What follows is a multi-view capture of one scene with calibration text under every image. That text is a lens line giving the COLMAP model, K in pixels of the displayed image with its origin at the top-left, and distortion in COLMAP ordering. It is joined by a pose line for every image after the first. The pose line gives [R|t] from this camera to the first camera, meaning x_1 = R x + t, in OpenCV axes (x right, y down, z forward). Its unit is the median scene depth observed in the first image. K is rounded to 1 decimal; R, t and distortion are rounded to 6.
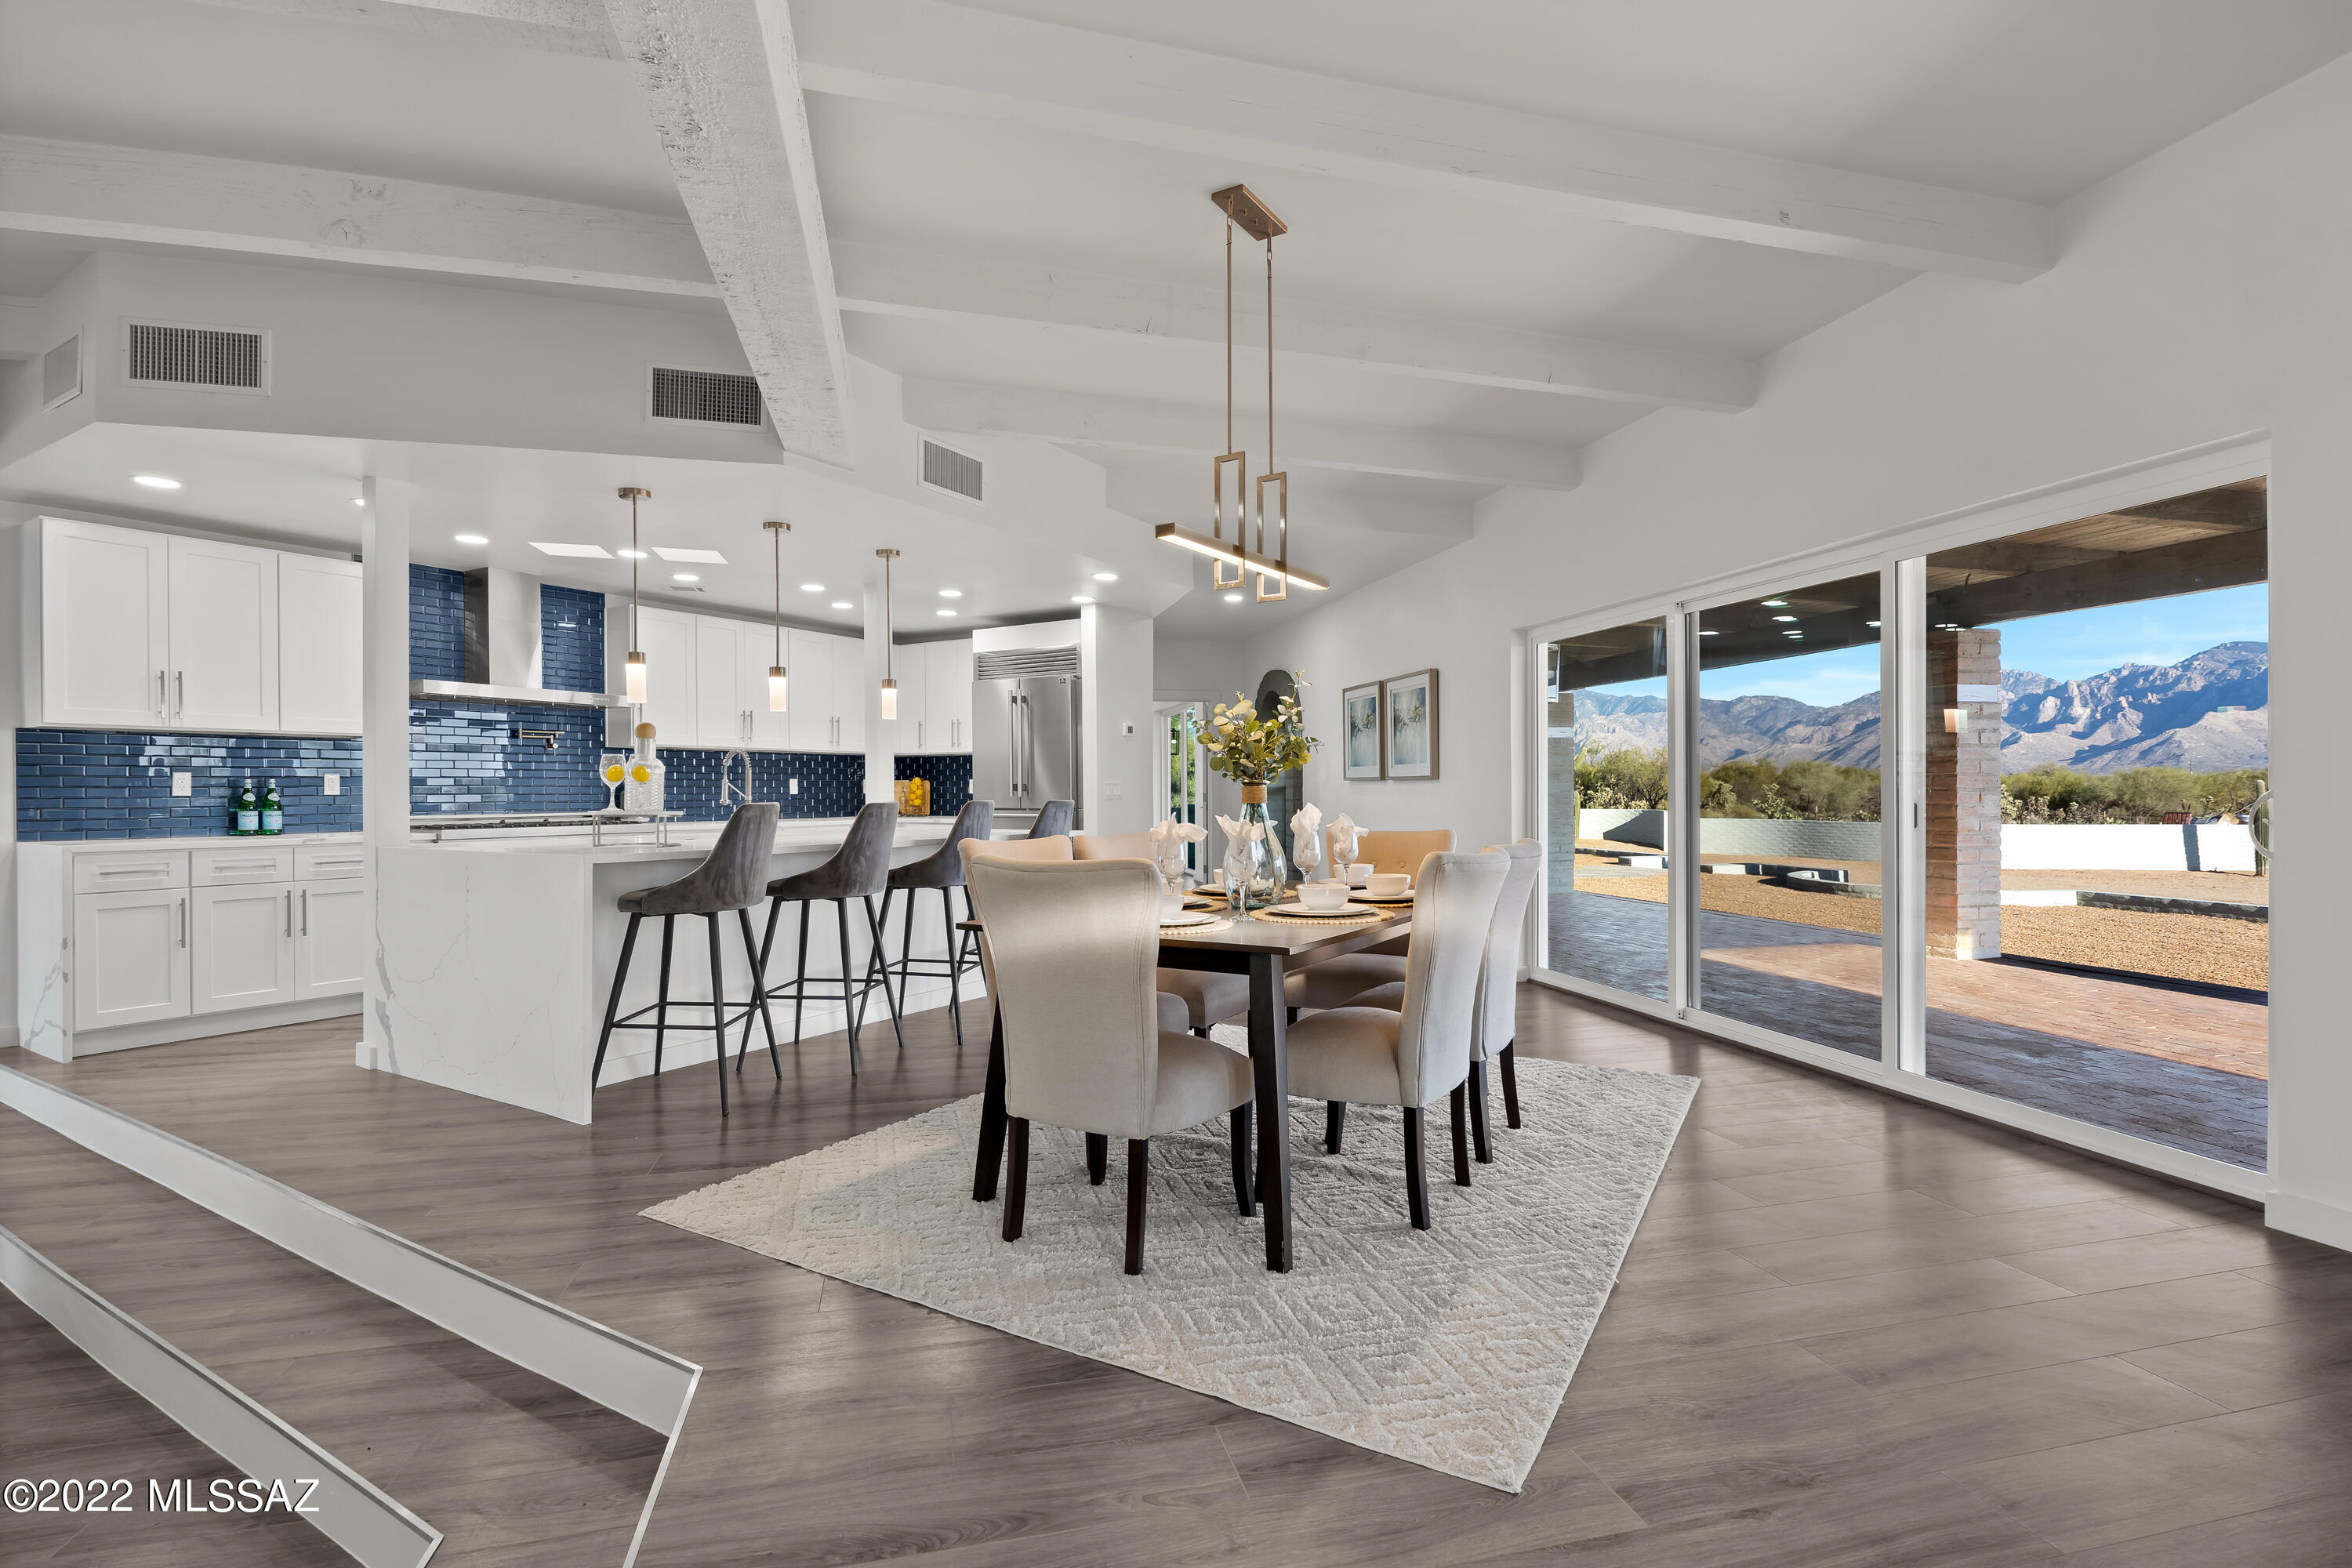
lens RADIAL K [[1105.3, 0, 1185.5], [0, 1105.3, 788.2], [0, 0, 1]] dist [0.002296, 0.000369]
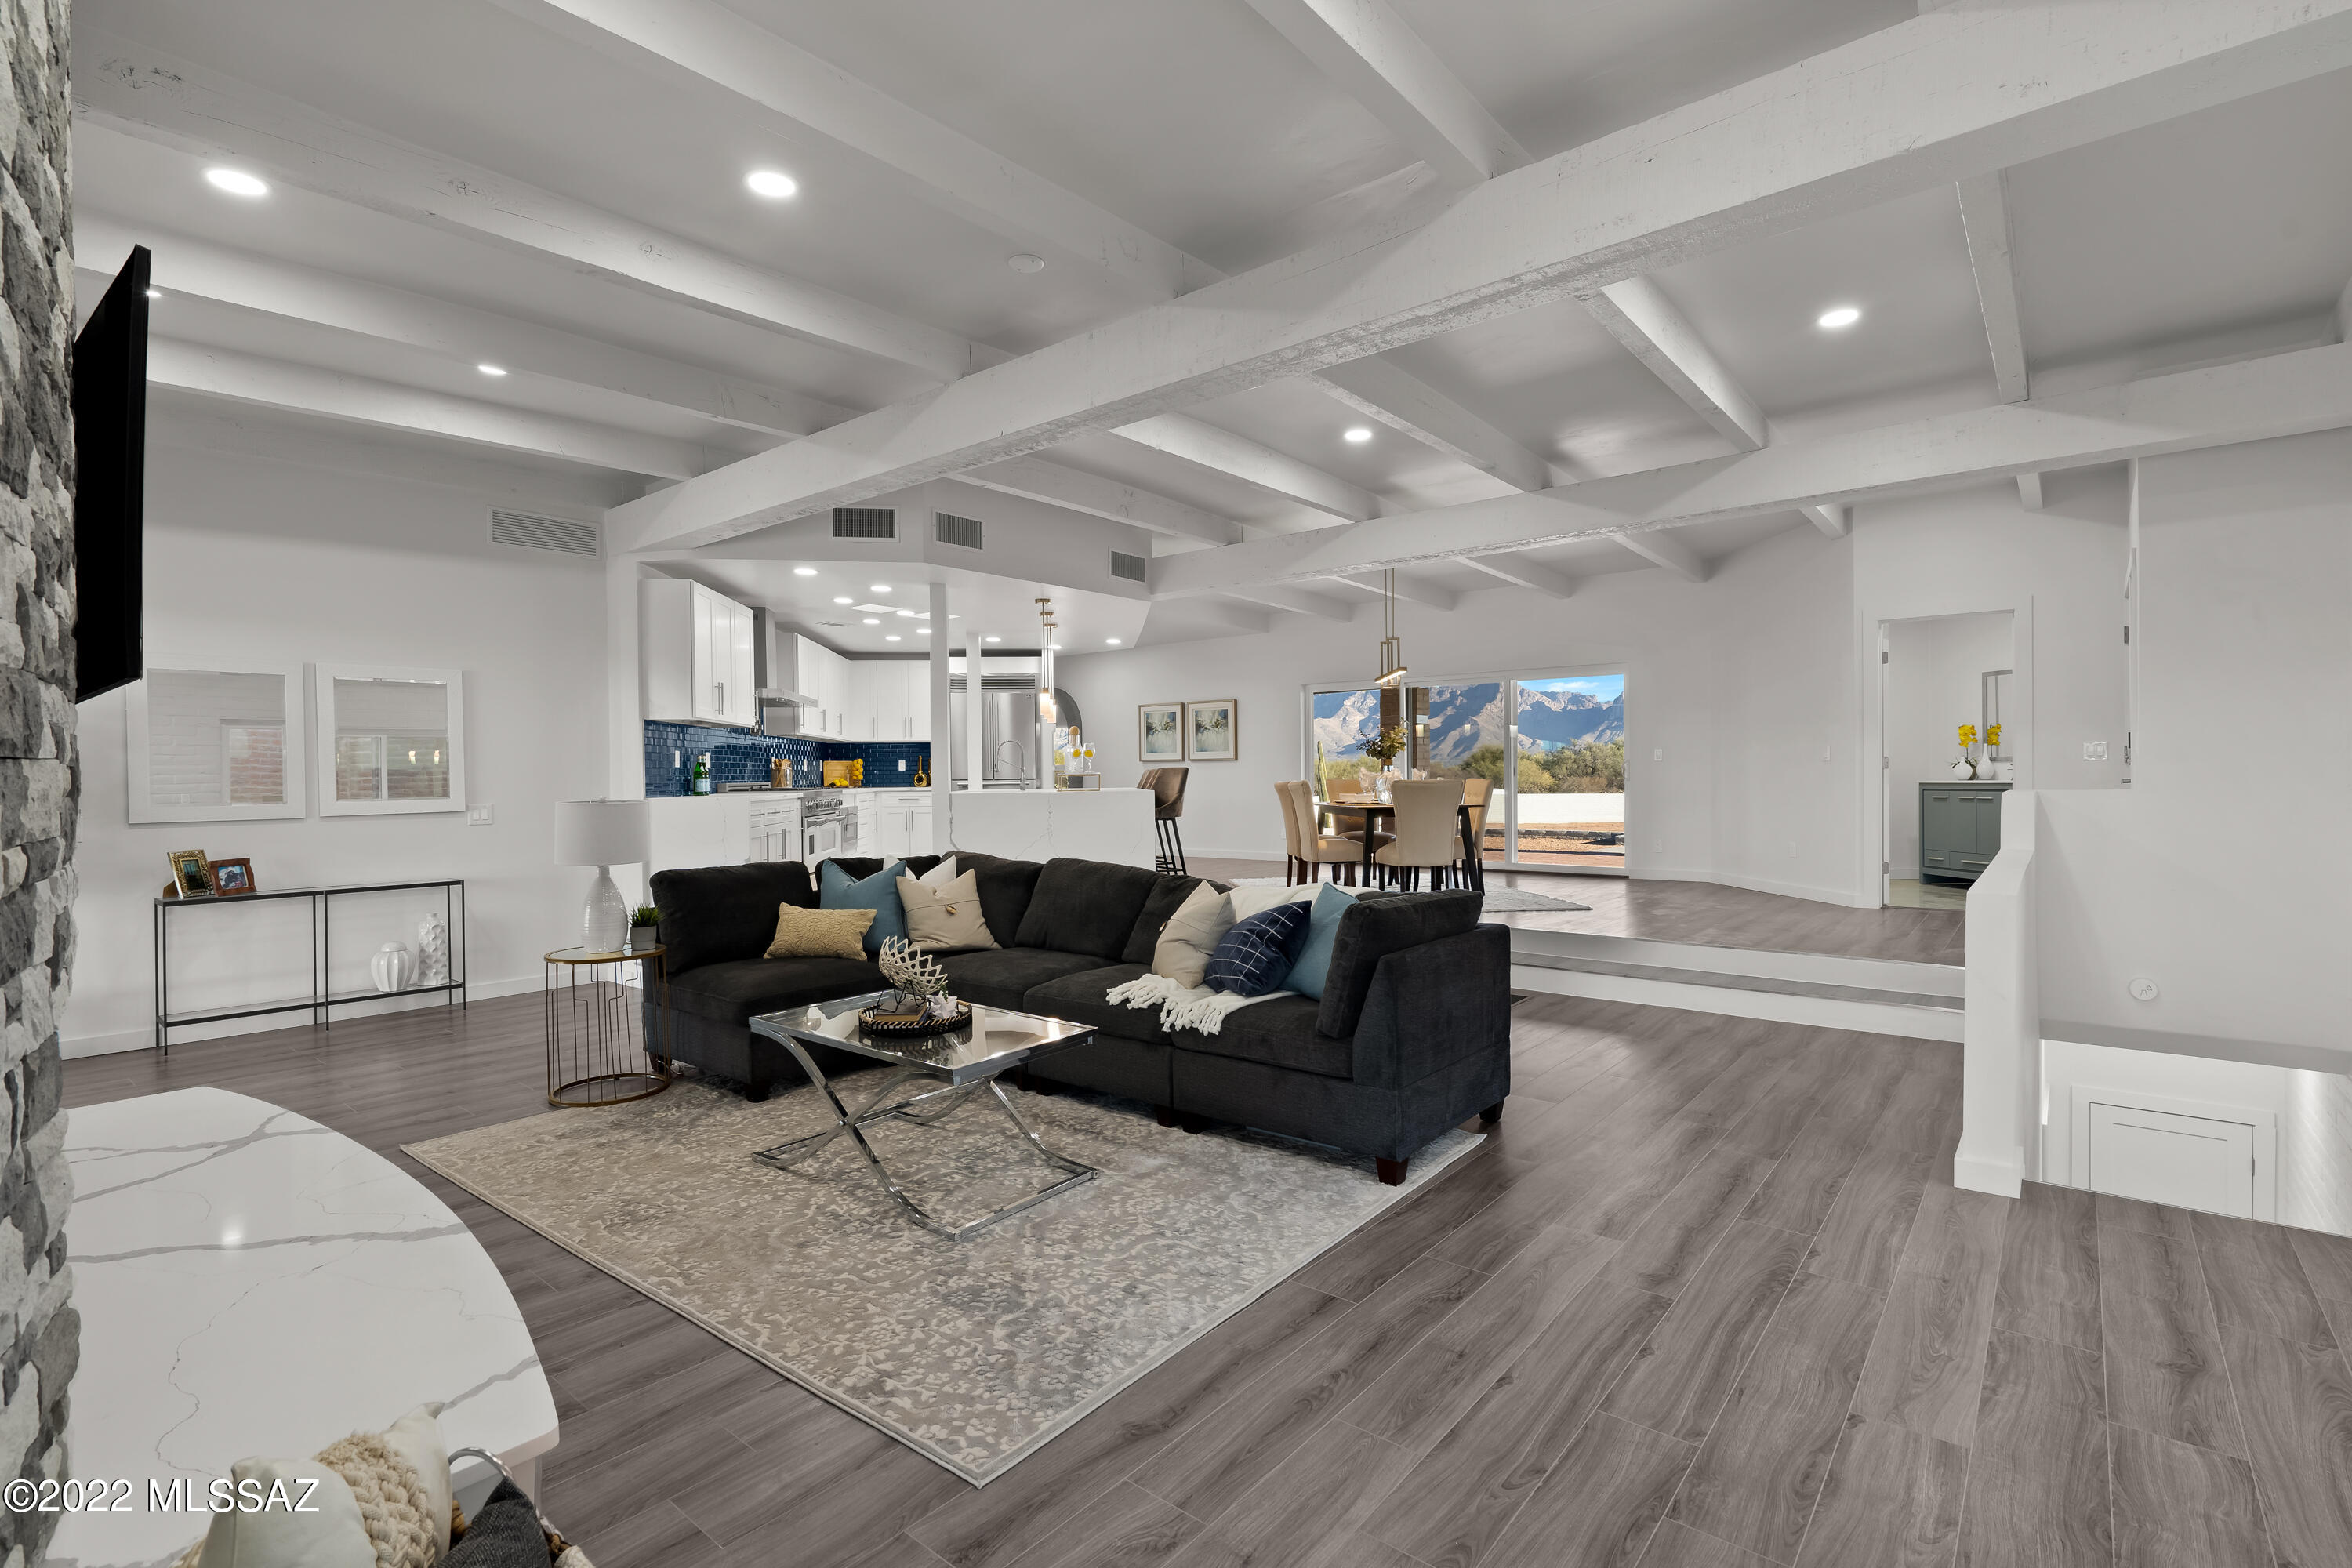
lens RADIAL K [[1105.3, 0, 1179.2], [0, 1105.3, 783.3], [0, 0, 1]] dist [0.002296, 0.000369]
pose [[0.800006, -0.007993, 0.599938, -0.885118], [0.002669, 0.999949, 0.009764, 0.011076], [-0.599986, -0.006211, 0.799987, -0.375208]]
